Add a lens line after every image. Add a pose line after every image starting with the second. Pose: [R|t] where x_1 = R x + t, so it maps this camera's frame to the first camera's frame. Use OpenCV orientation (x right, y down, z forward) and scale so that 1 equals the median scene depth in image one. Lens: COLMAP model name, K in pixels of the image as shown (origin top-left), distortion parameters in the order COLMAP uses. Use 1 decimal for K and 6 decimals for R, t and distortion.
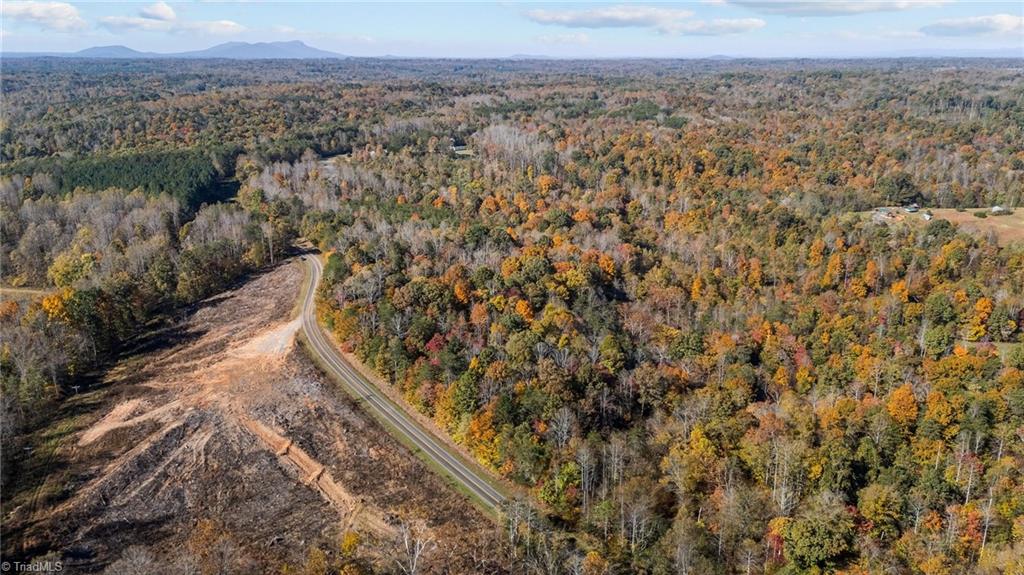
lens RADIAL K [[746.9, 0, 512.0], [0, 746.9, 287.5], [0, 0, 1]] dist [0.067242, -0.071798]
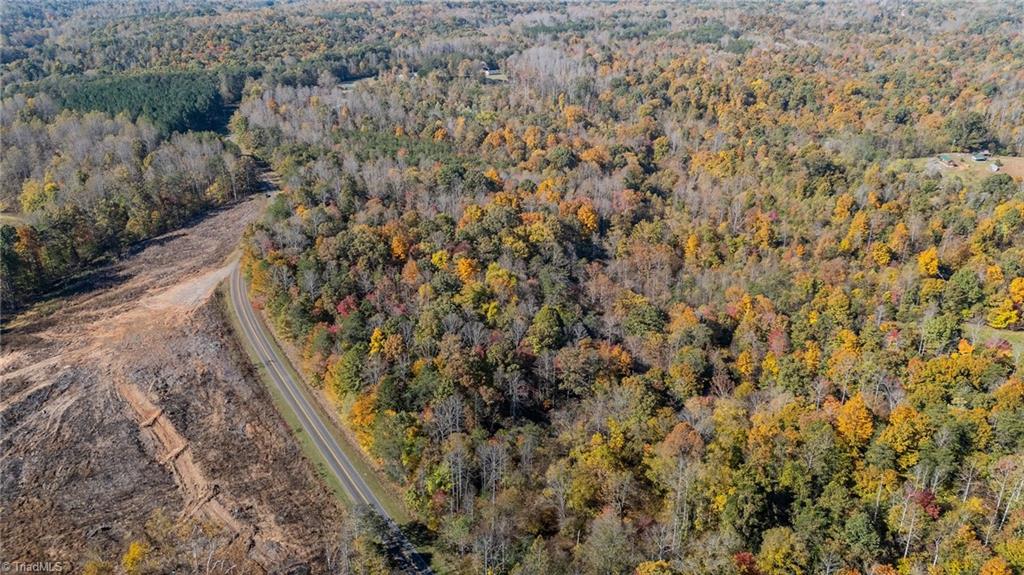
lens RADIAL K [[746.9, 0, 512.0], [0, 746.9, 287.5], [0, 0, 1]] dist [0.067242, -0.071798]
pose [[0.992795, 0.048444, -0.109598, 0.126494], [-0.037166, 0.994018, 0.102702, -0.030716], [0.113917, -0.097888, 0.988656, 0.092831]]
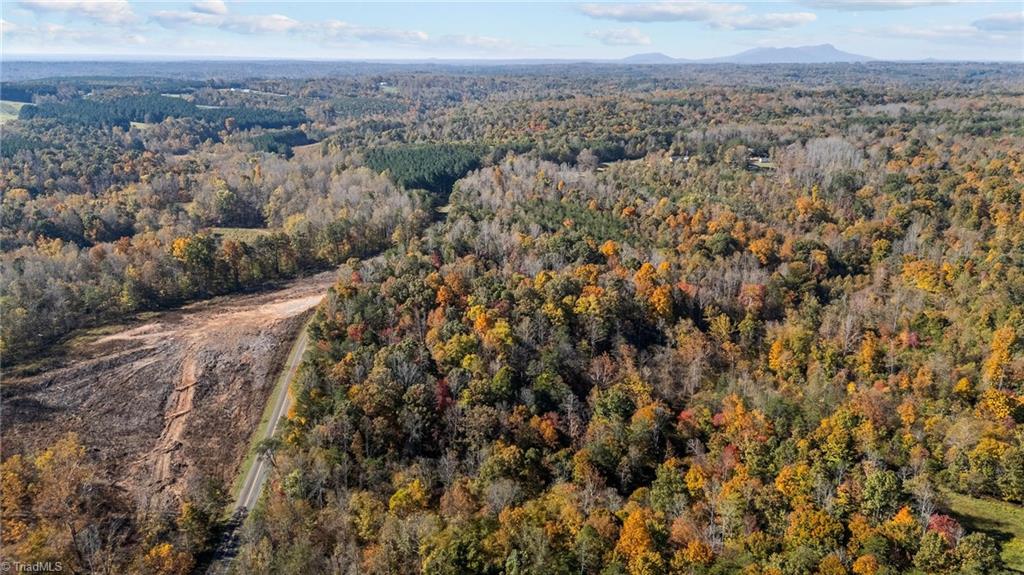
lens RADIAL K [[746.9, 0, 512.0], [0, 746.9, 287.5], [0, 0, 1]] dist [0.067242, -0.071798]
pose [[0.797382, 0.174977, -0.577551, 0.435508], [-0.178532, 0.982601, 0.051207, -0.052010], [0.576462, 0.062280, 0.814747, 0.182633]]
